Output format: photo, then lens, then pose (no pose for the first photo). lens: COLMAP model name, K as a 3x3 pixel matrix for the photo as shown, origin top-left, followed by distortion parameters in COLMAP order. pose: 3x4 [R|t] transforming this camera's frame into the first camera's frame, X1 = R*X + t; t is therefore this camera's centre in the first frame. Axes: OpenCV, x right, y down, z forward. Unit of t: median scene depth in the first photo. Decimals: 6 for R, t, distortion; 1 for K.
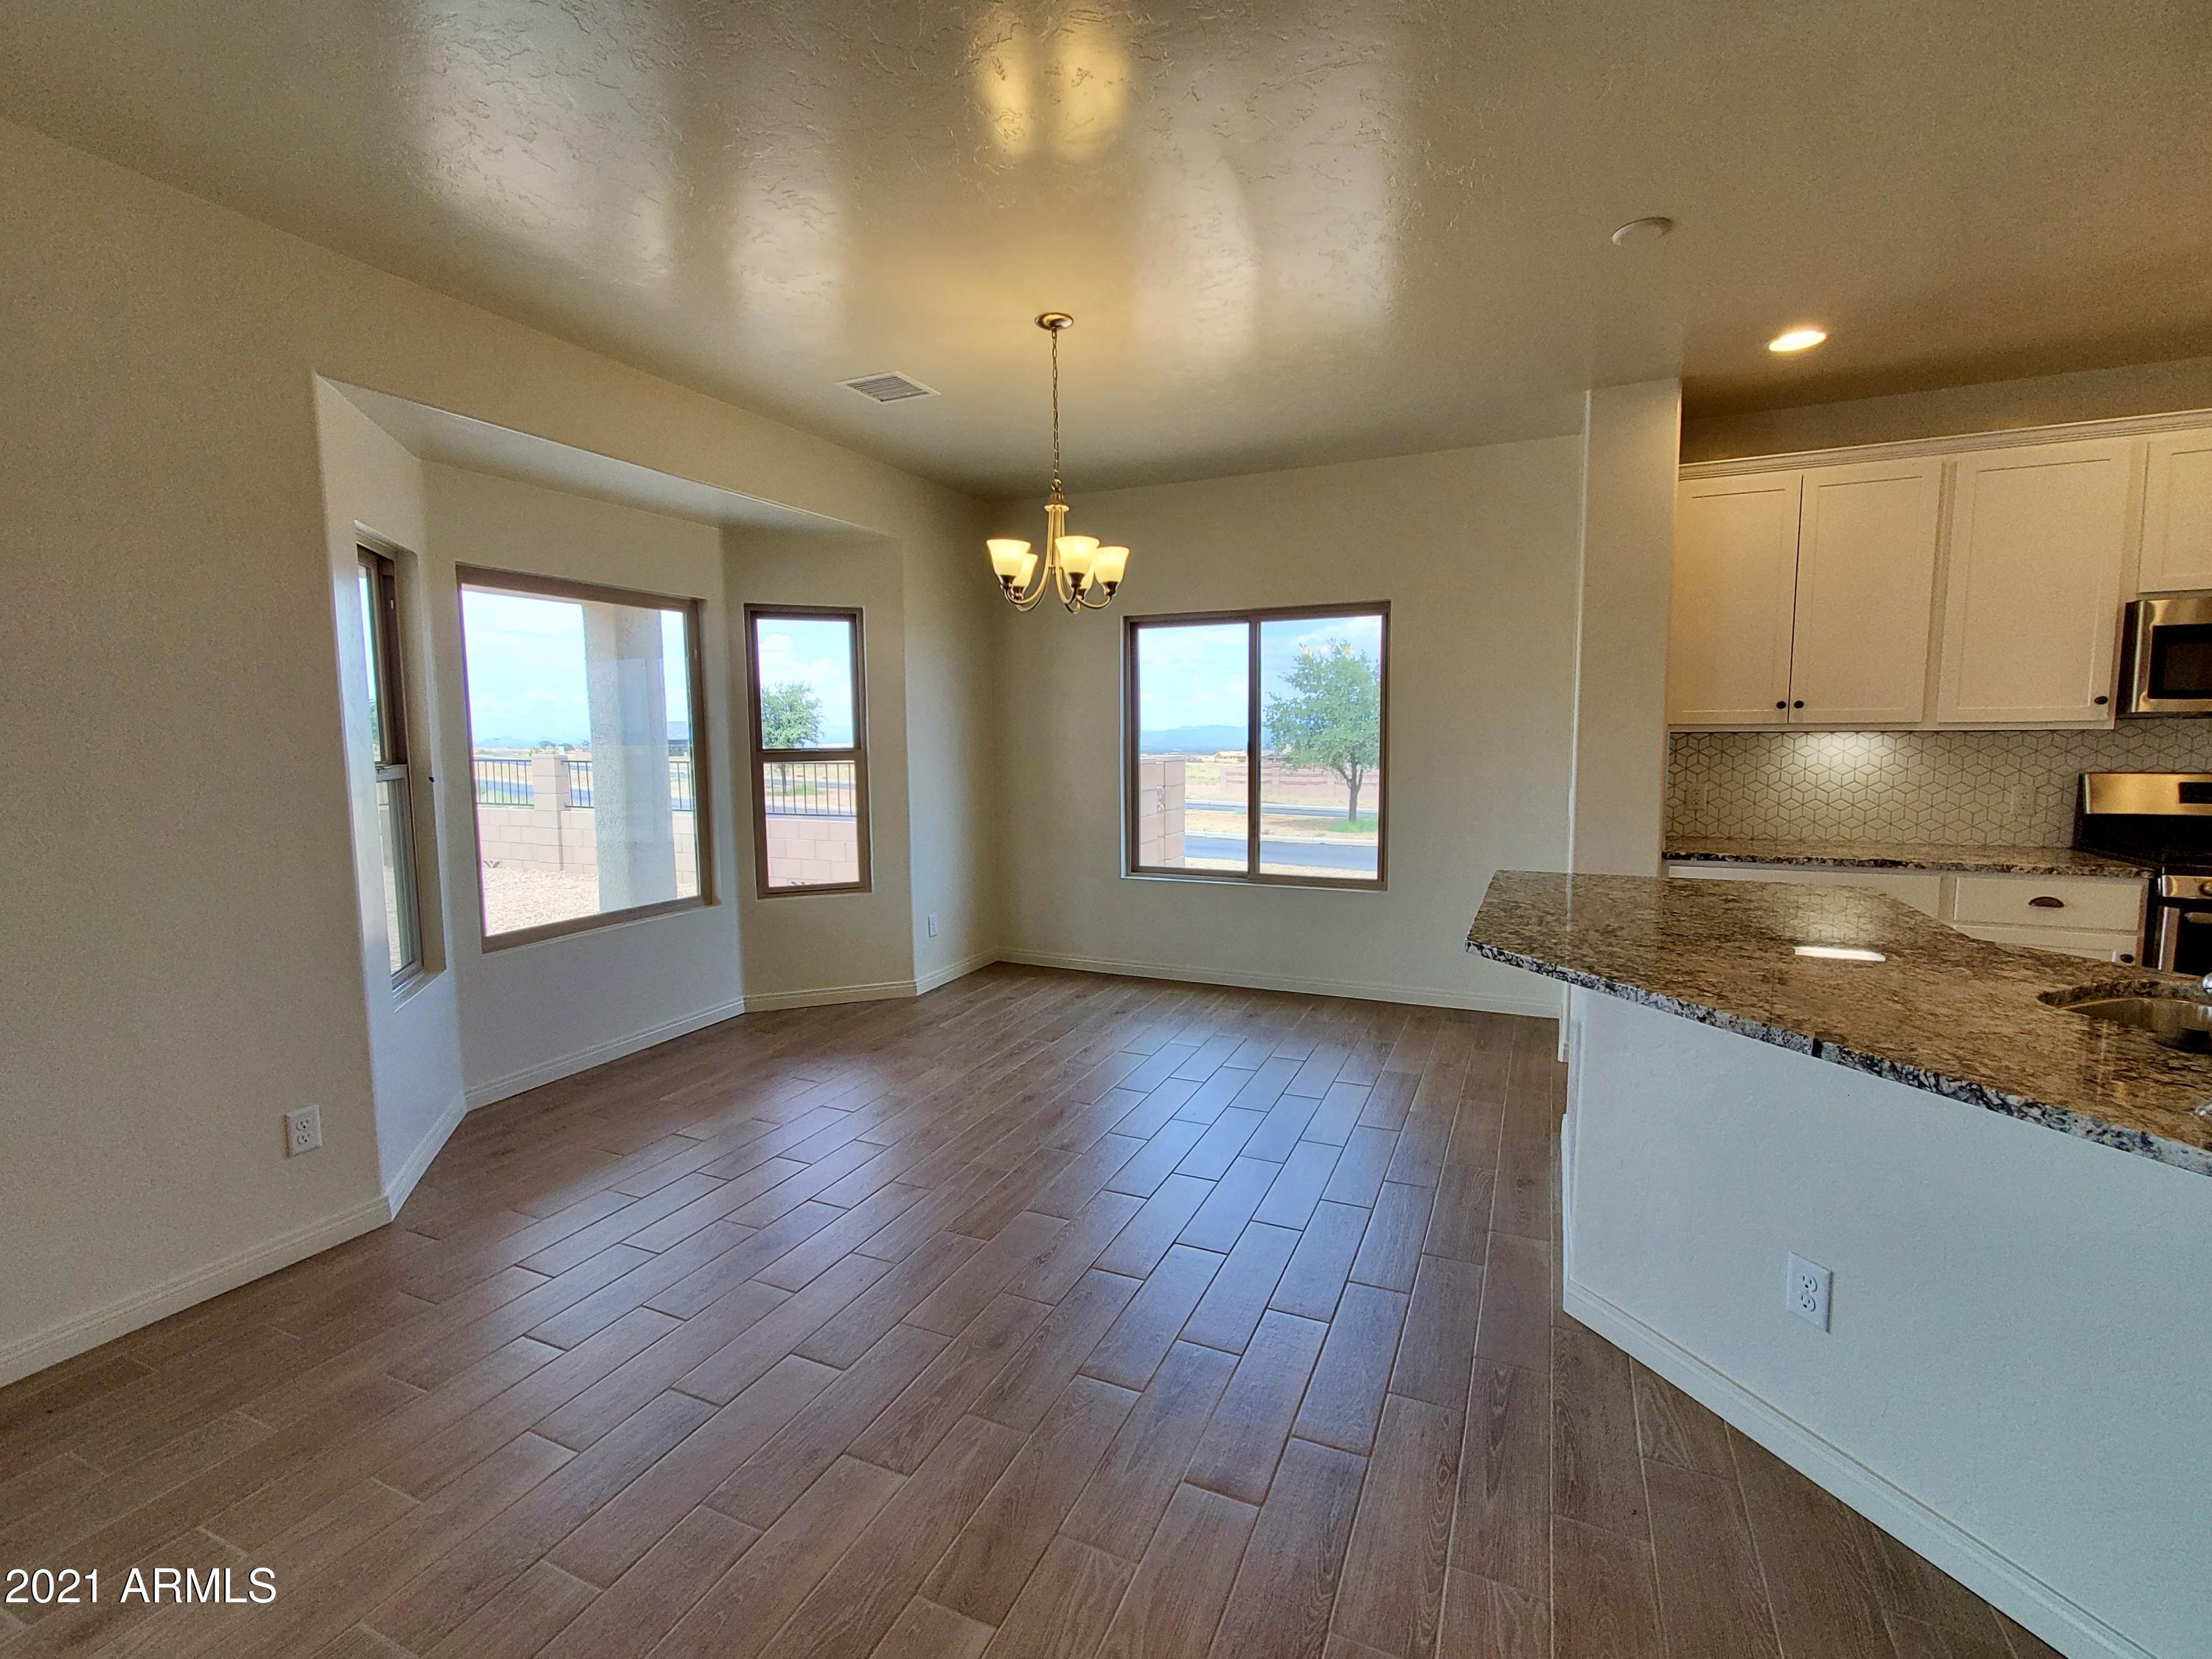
lens RADIAL K [[981.2, 0, 1094.8], [0, 981.2, 819.7], [0, 0, 1]] dist [0.001820, 0.002160]
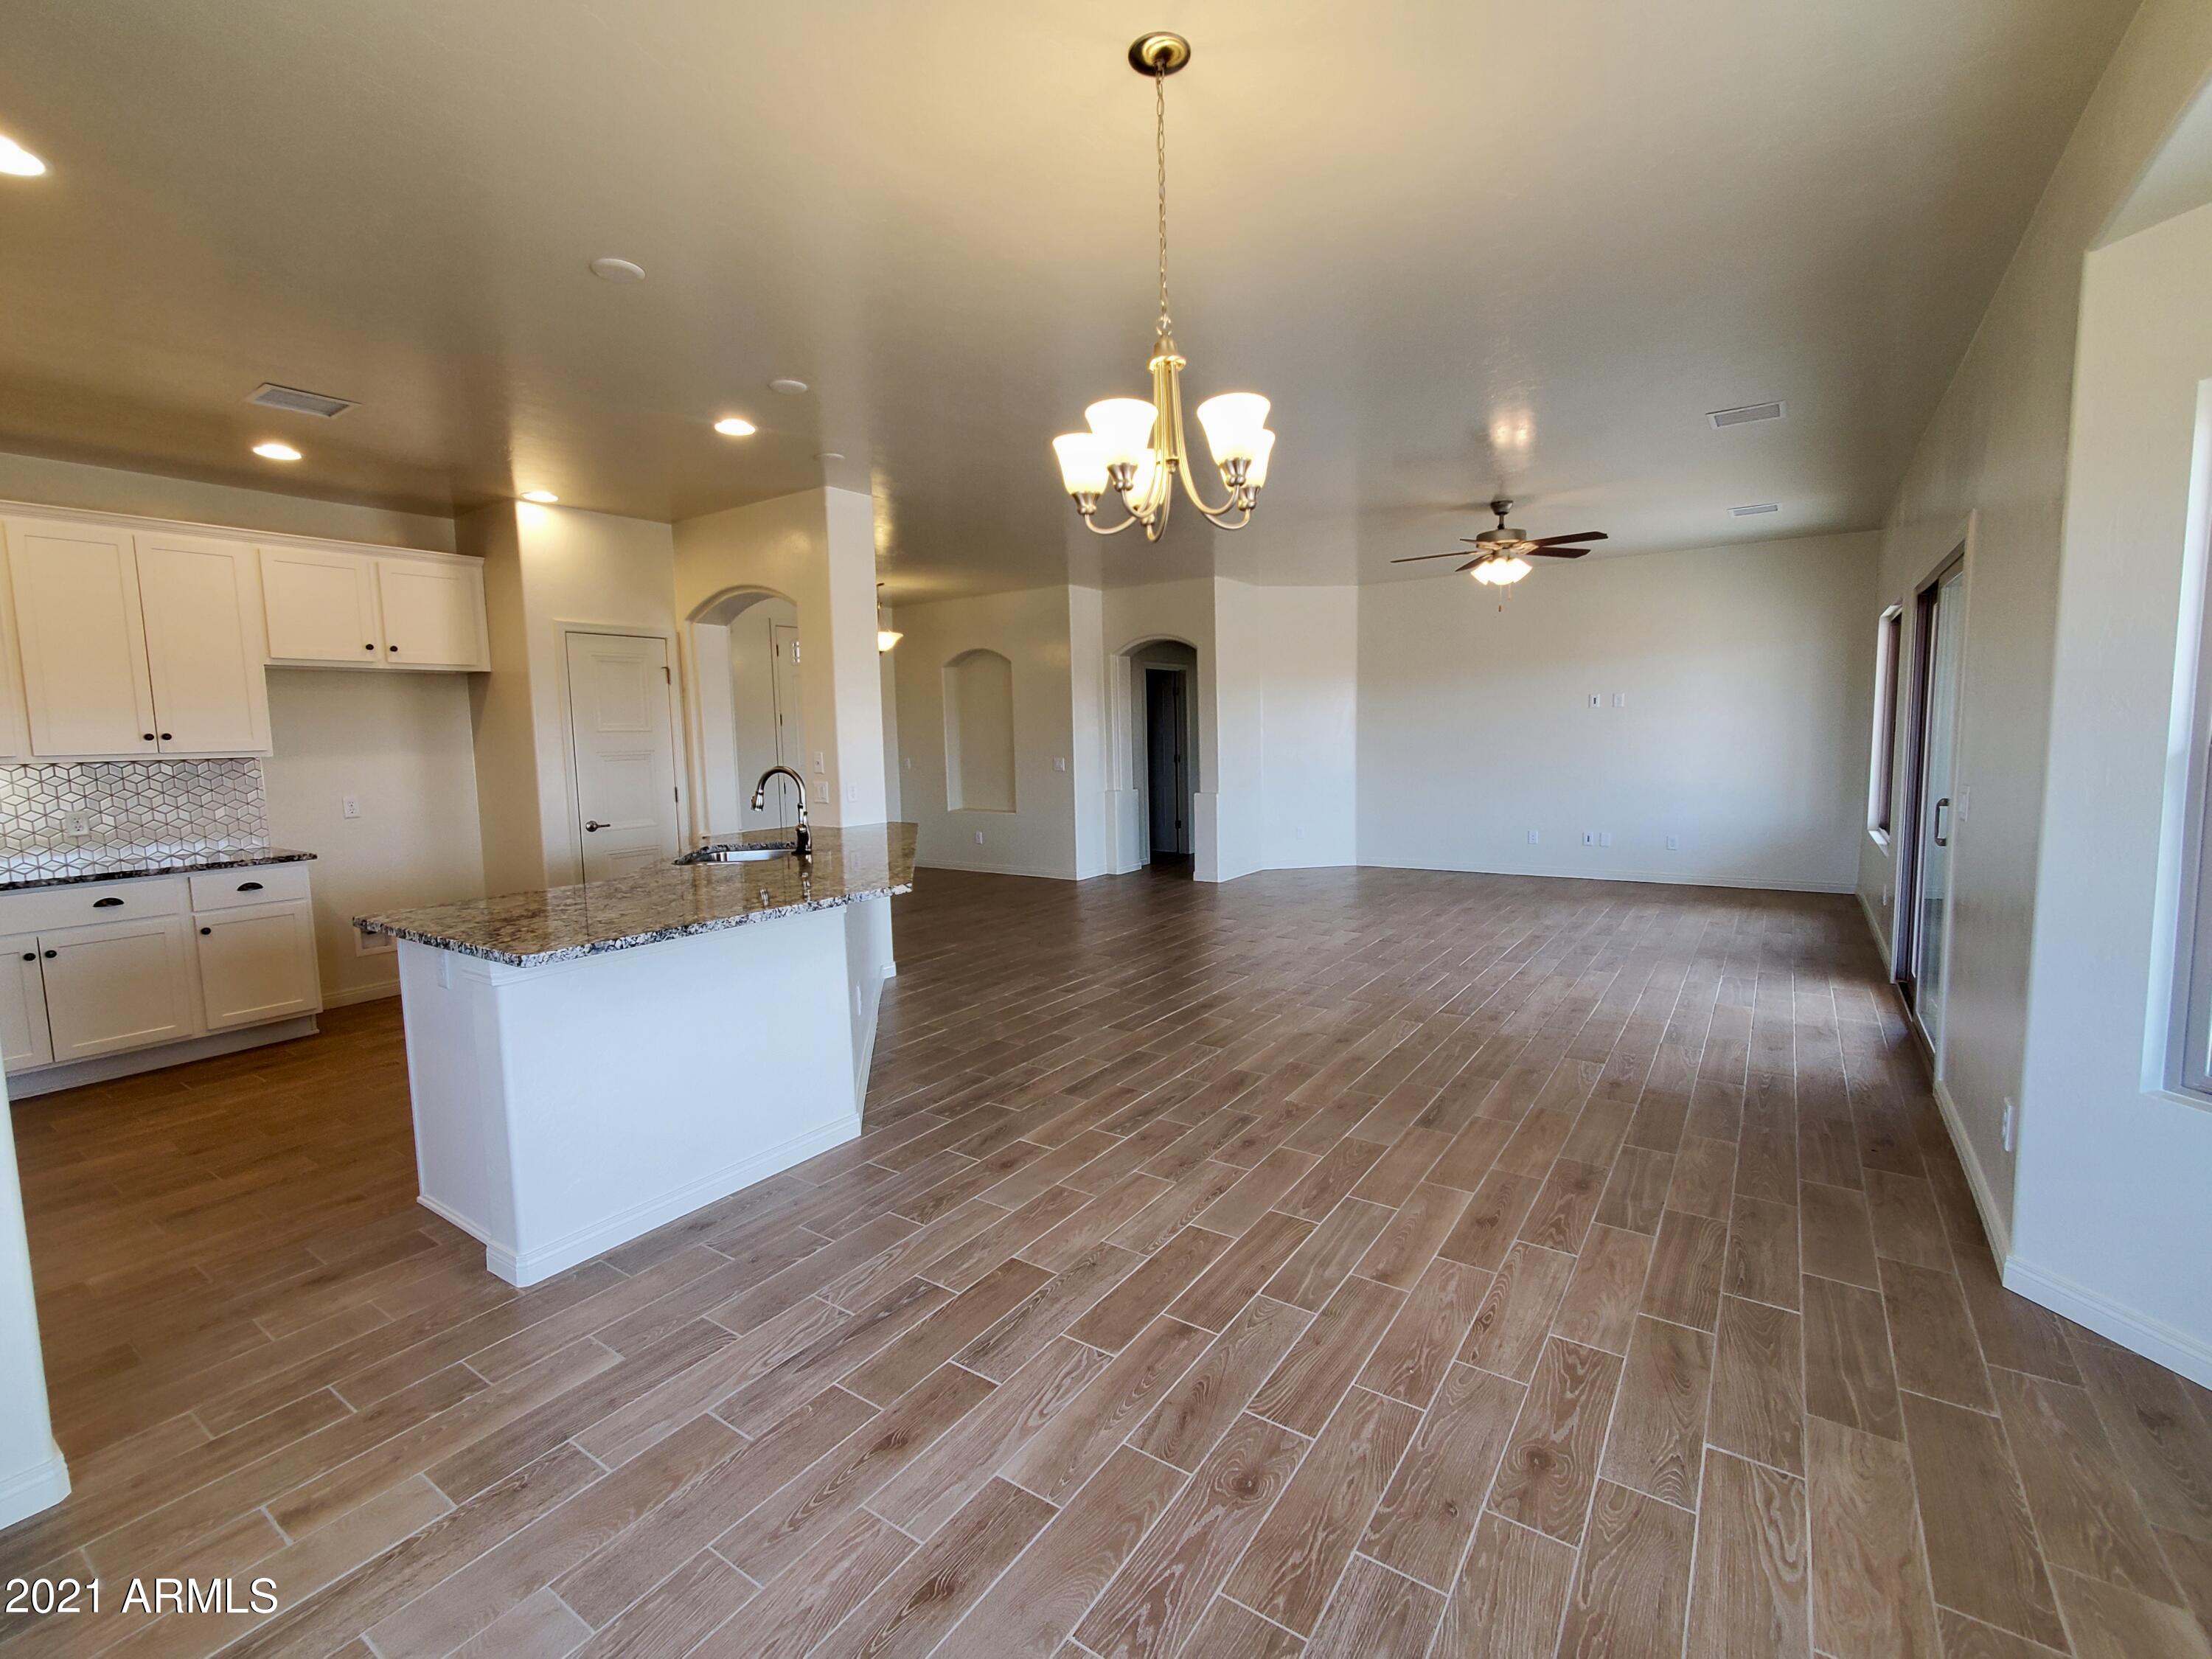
lens RADIAL K [[981.2, 0, 1103.1], [0, 981.2, 817.3], [0, 0, 1]] dist [0.001820, 0.002160]
pose [[-0.983882, 0.019869, 0.177710, -0.086187], [0.051257, 0.983441, 0.173826, -0.115793], [-0.171313, 0.180133, -0.968609, 1.305414]]
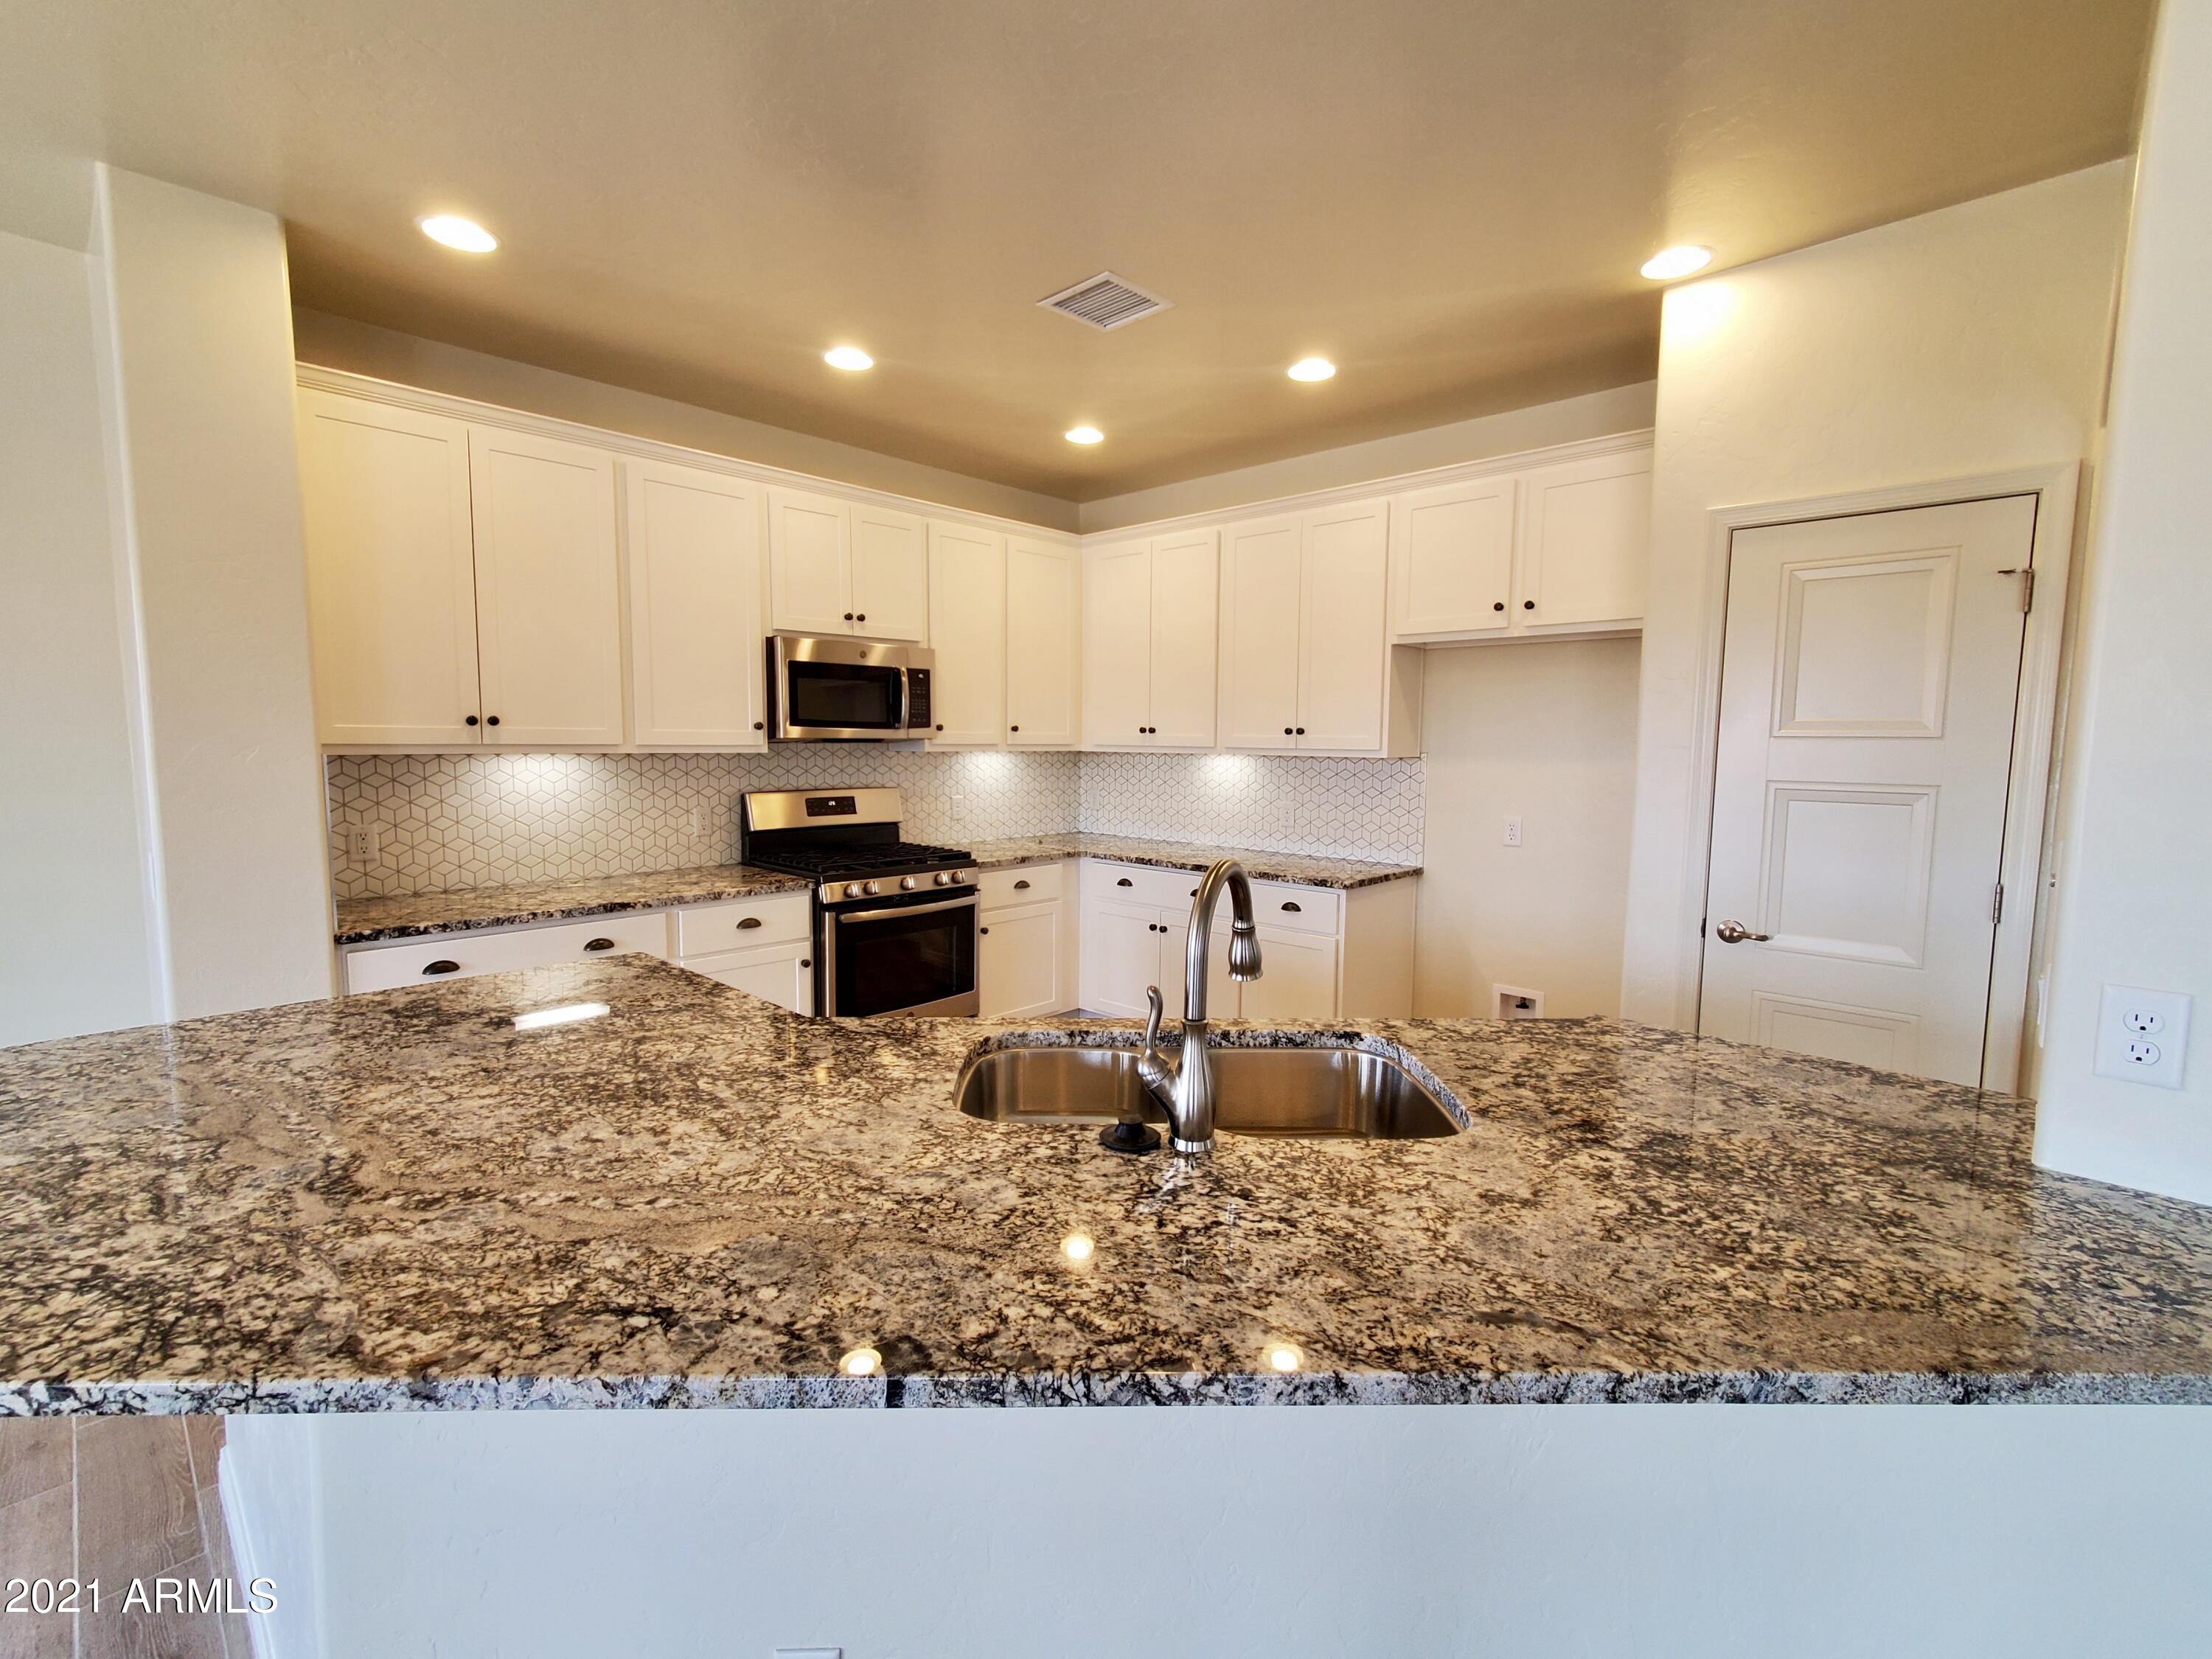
lens RADIAL K [[981.2, 0, 1106.5], [0, 981.2, 823.8], [0, 0, 1]] dist [0.001820, 0.002160]
pose [[0.315668, -0.071904, 0.946141, 0.107835], [0.072471, 0.996039, 0.051517, -0.037299], [-0.946098, 0.052305, 0.319629, 0.266987]]
